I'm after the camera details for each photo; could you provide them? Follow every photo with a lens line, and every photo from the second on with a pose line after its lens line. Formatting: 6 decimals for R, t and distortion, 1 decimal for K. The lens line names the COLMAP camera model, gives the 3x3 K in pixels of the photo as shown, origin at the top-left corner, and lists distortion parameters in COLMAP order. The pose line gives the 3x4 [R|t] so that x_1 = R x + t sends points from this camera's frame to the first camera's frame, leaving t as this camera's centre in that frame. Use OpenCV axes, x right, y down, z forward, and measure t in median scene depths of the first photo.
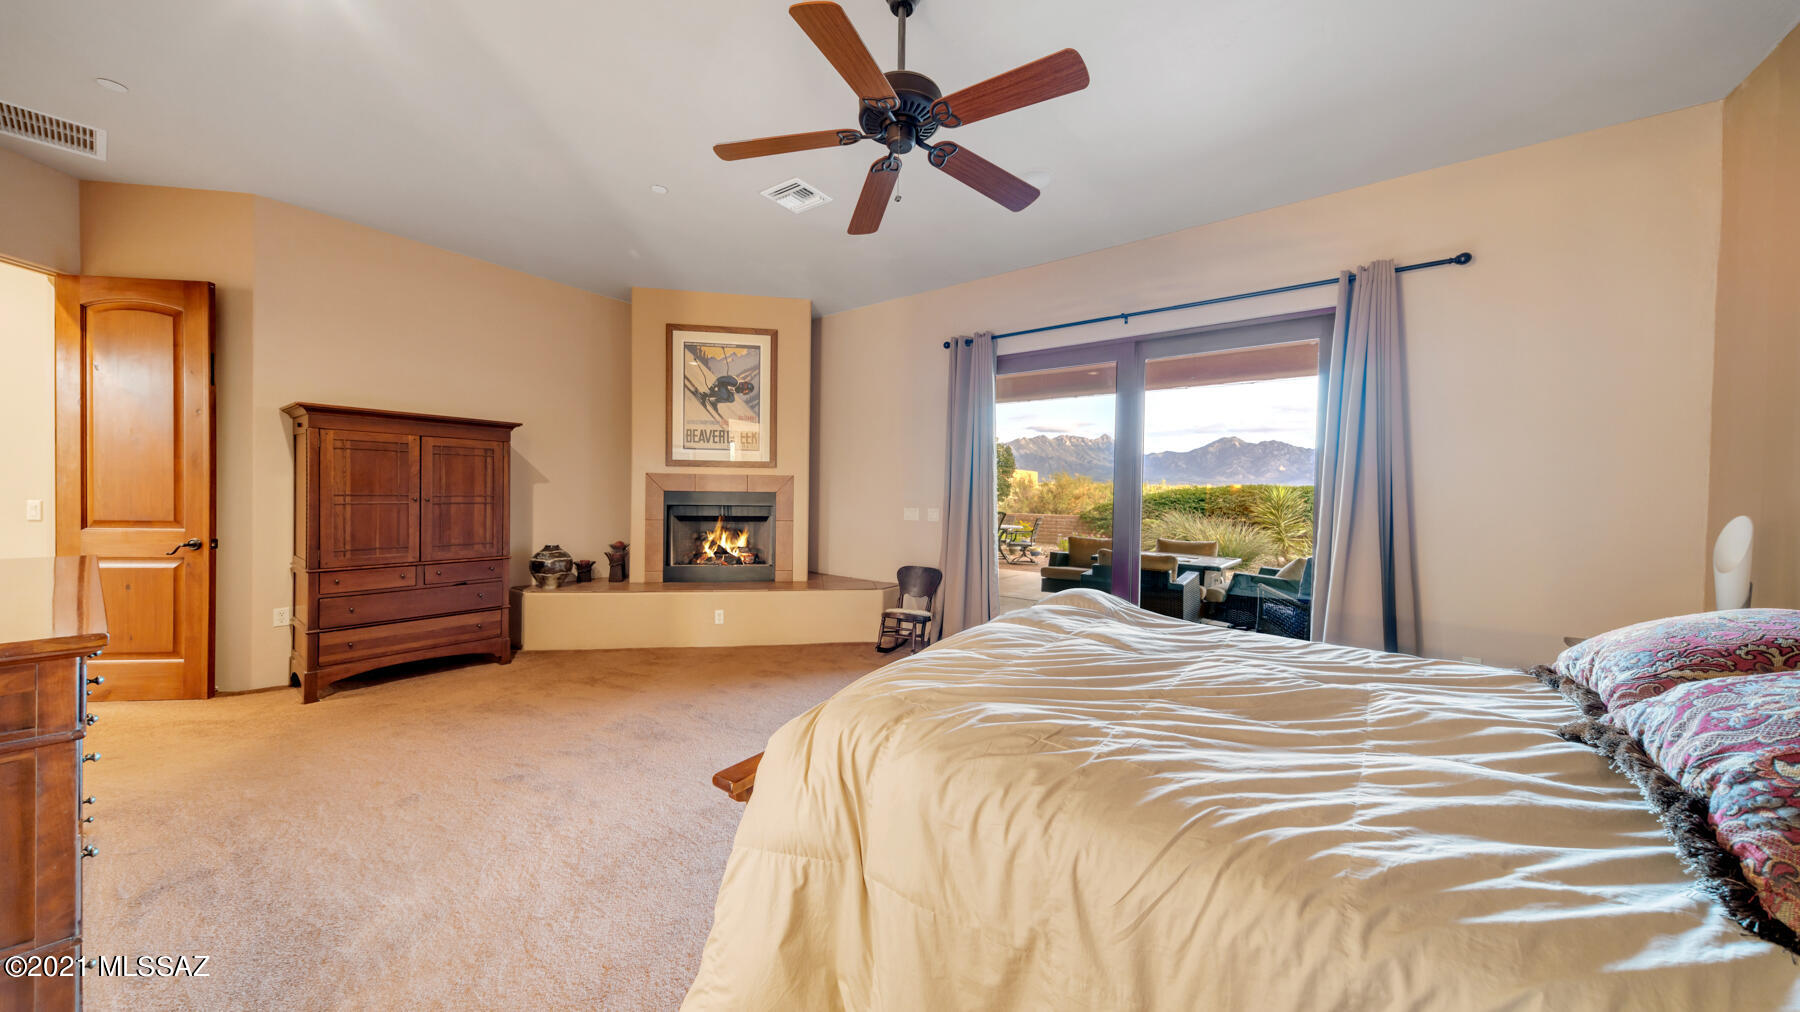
lens RADIAL K [[593.0, 0, 923.0], [0, 593.0, 501.1], [0, 0, 1]] dist [0.000058, -0.000096]
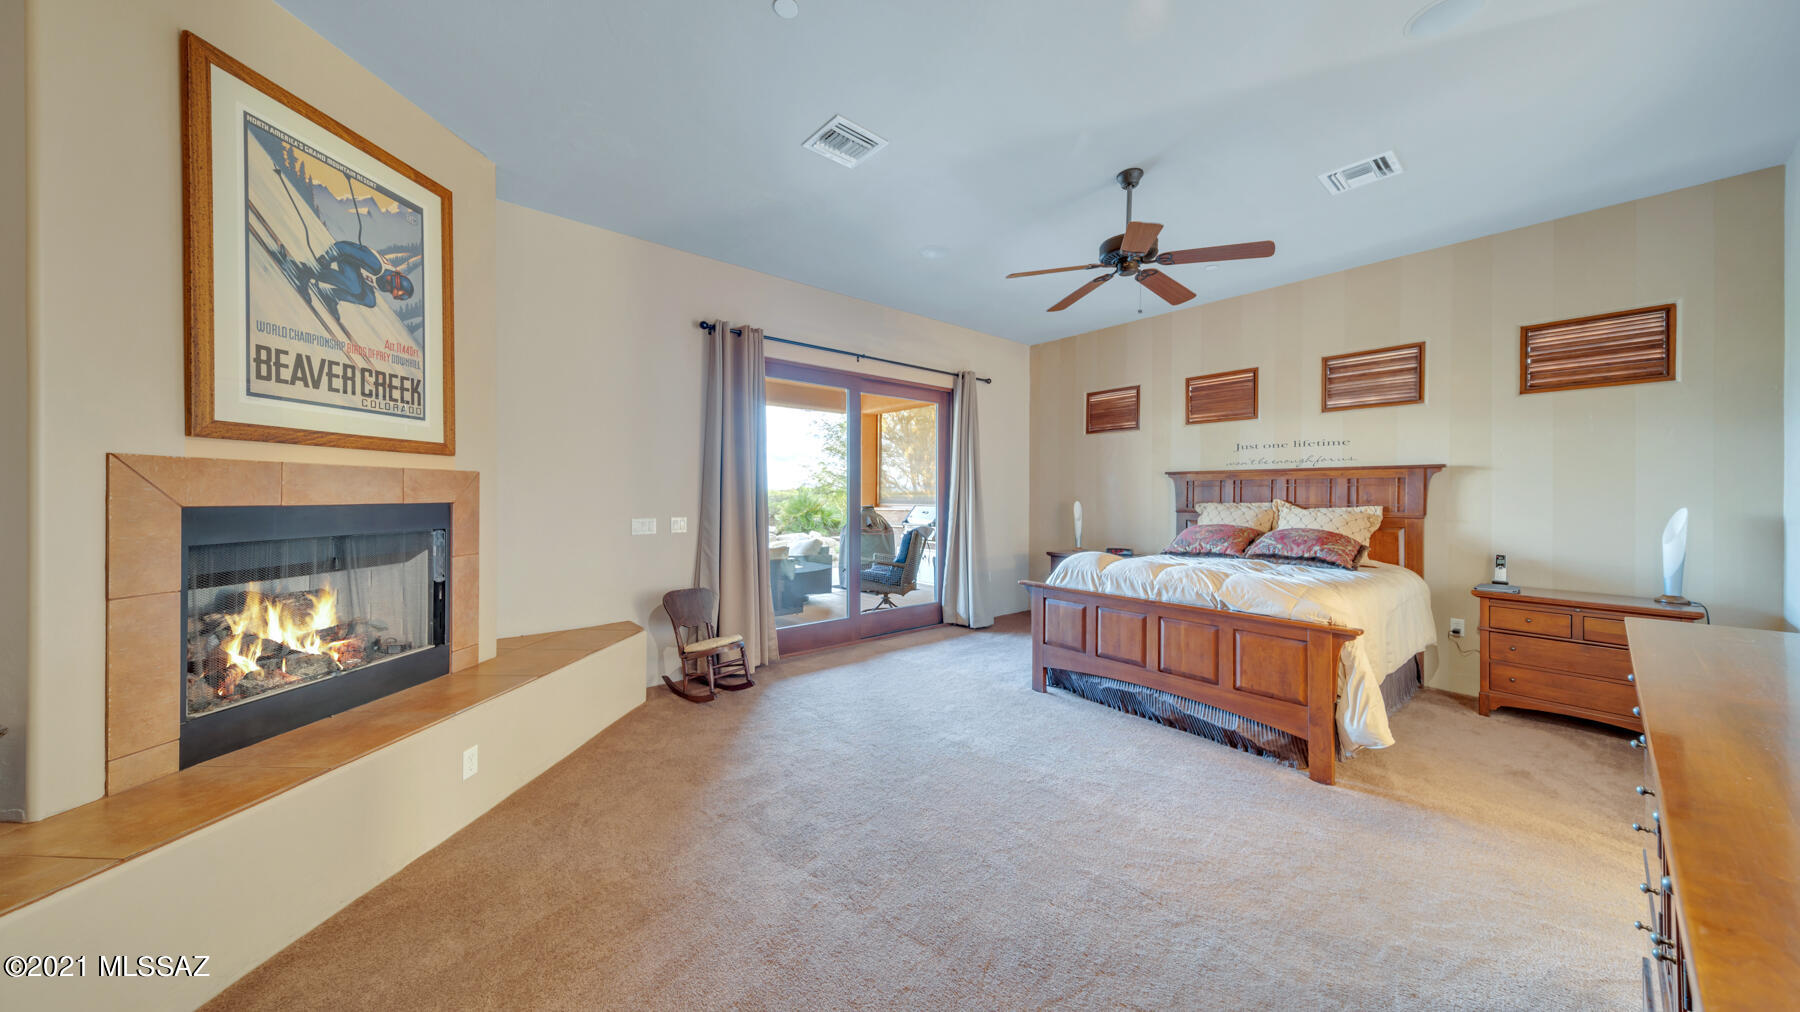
lens RADIAL K [[593.0, 0, 923.0], [0, 593.0, 501.1], [0, 0, 1]] dist [0.000058, -0.000096]
pose [[0.159321, -0.024752, 0.986916, -0.707065], [0.027734, 0.999403, 0.020588, -0.016605], [-0.986837, 0.024091, 0.159913, 0.517232]]
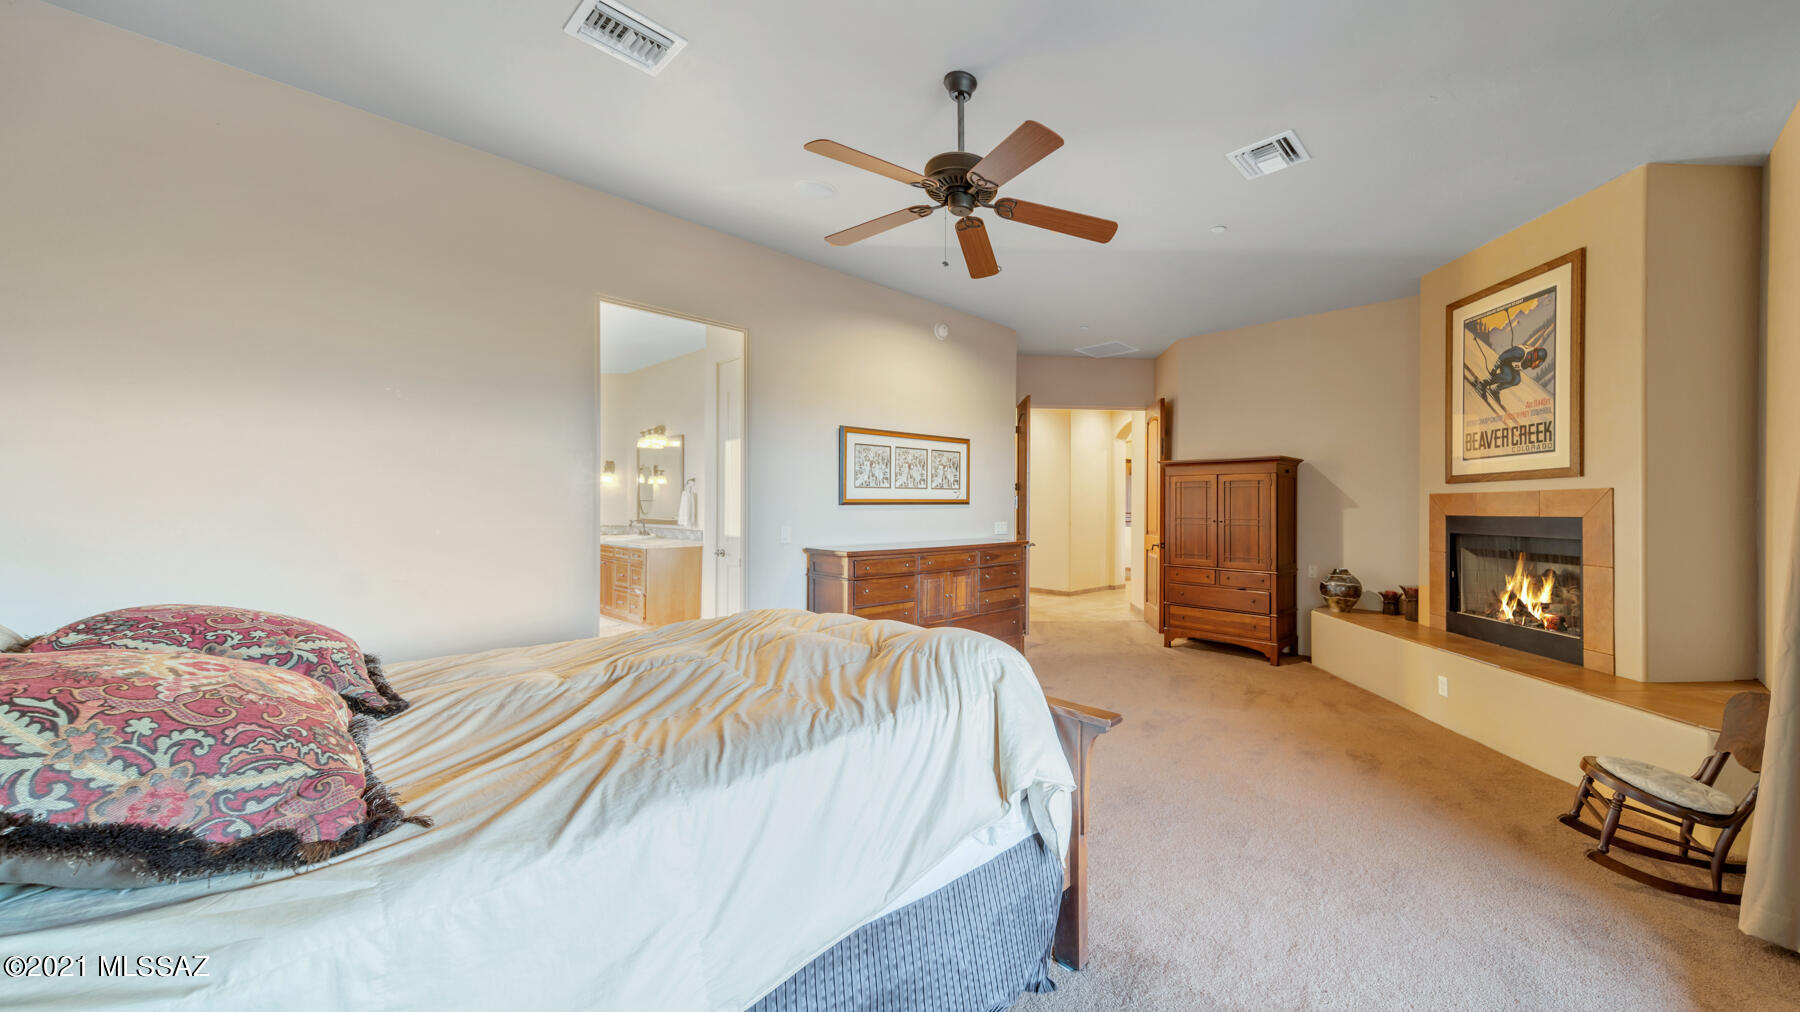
lens RADIAL K [[593.0, 0, 923.0], [0, 593.0, 501.1], [0, 0, 1]] dist [0.000058, -0.000096]
pose [[-0.212224, -0.026861, -0.976852, 0.481184], [-0.035948, 0.999160, -0.019664, 0.003737], [0.976560, 0.030943, -0.213011, 0.487092]]
